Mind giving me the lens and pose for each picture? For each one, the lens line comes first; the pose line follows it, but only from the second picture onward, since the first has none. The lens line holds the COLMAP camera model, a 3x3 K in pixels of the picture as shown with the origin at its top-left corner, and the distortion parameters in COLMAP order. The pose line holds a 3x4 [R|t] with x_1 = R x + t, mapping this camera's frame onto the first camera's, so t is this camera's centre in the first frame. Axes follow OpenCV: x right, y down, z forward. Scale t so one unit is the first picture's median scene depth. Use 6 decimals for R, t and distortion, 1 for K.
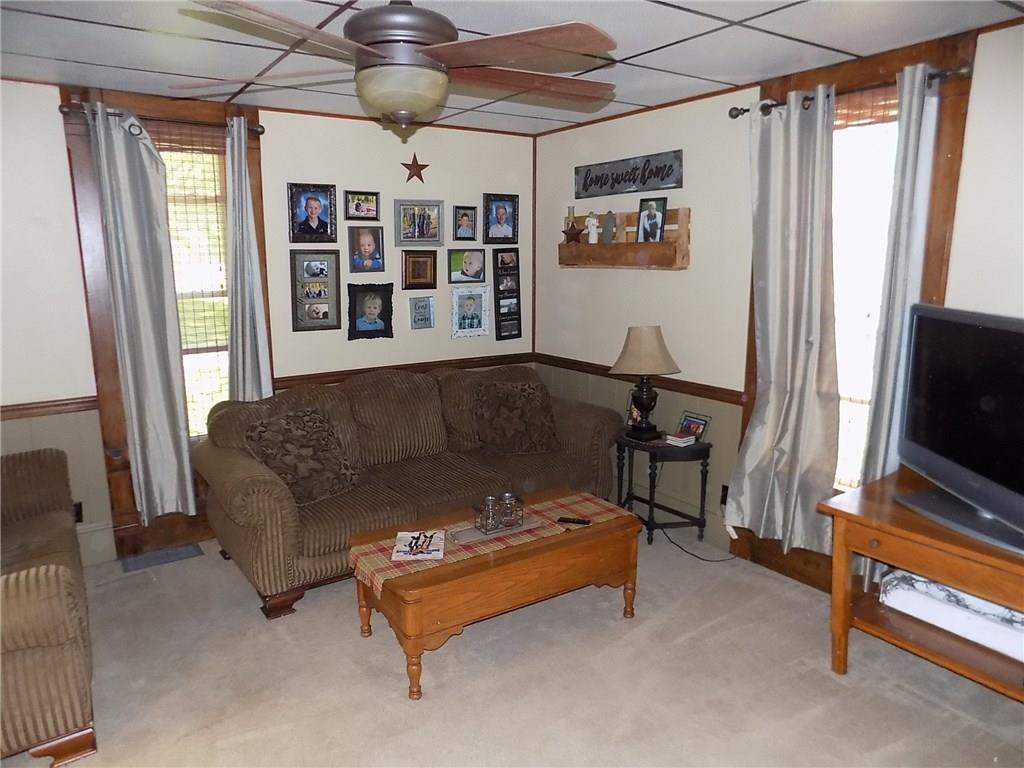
lens RADIAL K [[680.5, 0, 512.0], [0, 680.5, 384.0], [0, 0, 1]] dist [-0.092203, 0.081460]
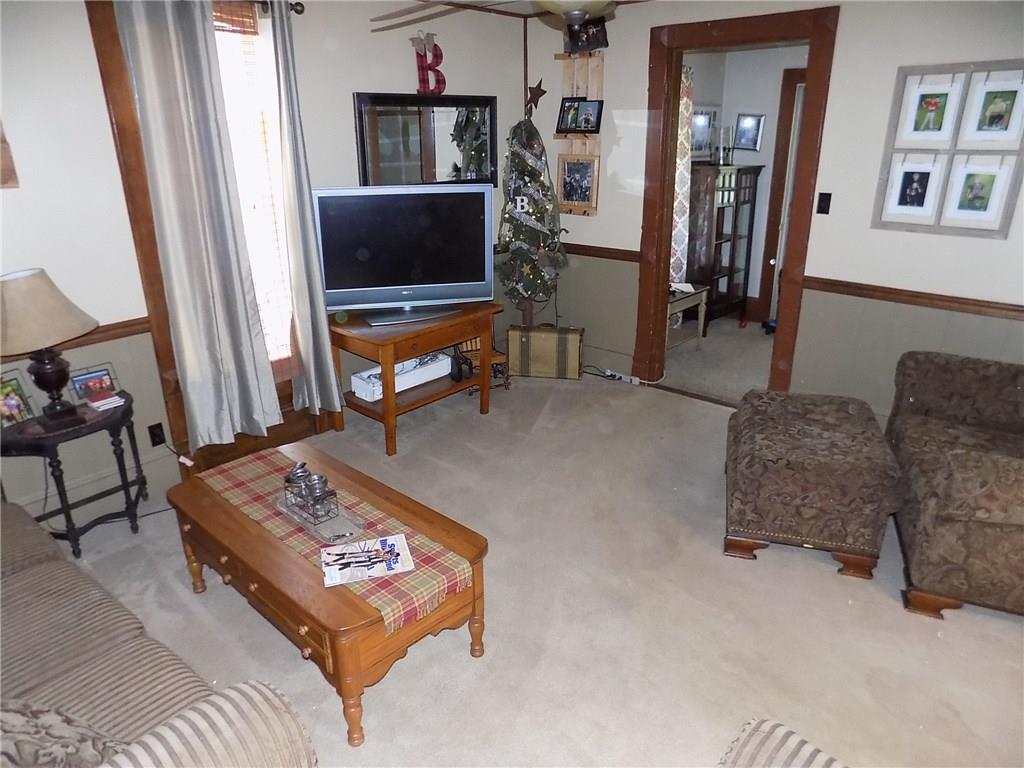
lens RADIAL K [[680.5, 0, 512.0], [0, 680.5, 384.0], [0, 0, 1]] dist [-0.092203, 0.081460]
pose [[-0.247279, -0.333865, 0.909608, -0.753969], [0.194324, 0.902602, 0.384120, -0.187721], [-0.949258, 0.271744, -0.158316, 0.855208]]
